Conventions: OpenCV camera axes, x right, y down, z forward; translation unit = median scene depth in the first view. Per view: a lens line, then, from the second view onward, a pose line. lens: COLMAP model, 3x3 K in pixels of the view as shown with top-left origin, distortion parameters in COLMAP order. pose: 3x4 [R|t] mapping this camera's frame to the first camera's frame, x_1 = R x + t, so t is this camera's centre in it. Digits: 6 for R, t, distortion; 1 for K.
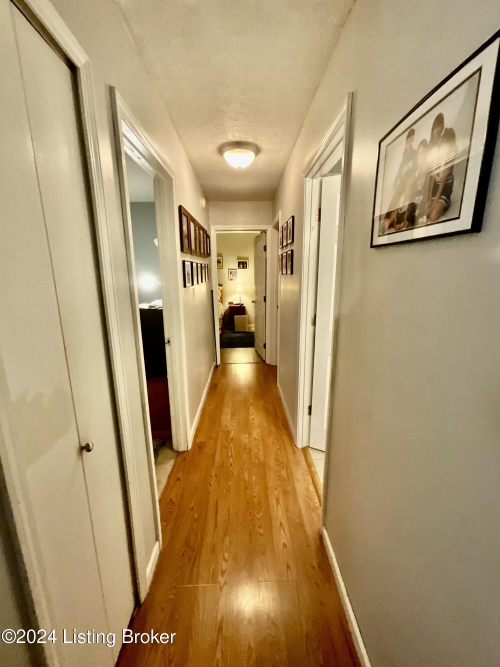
lens RADIAL K [[268.0, 0, 250.0], [0, 268.0, 333.5], [0, 0, 1]] dist [-0.000670, -0.000061]
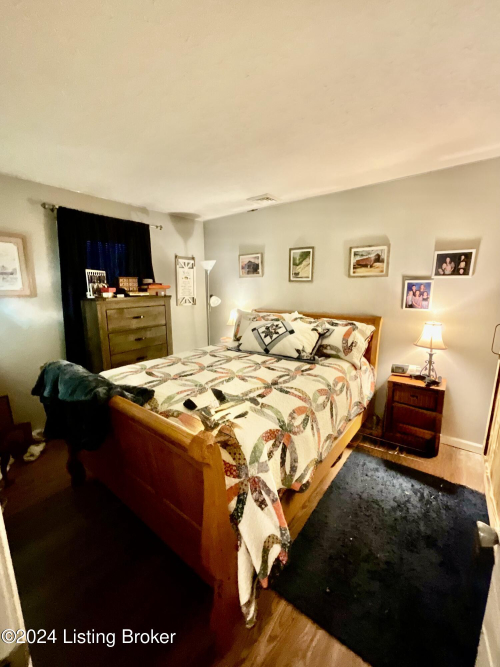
lens RADIAL K [[268.0, 0, 250.0], [0, 268.0, 333.5], [0, 0, 1]] dist [-0.000670, -0.000061]
pose [[0.773370, 0.115075, -0.623424, -0.006125], [-0.141205, 0.989952, 0.007562, -0.137559], [0.618030, 0.082182, 0.781847, 0.590291]]
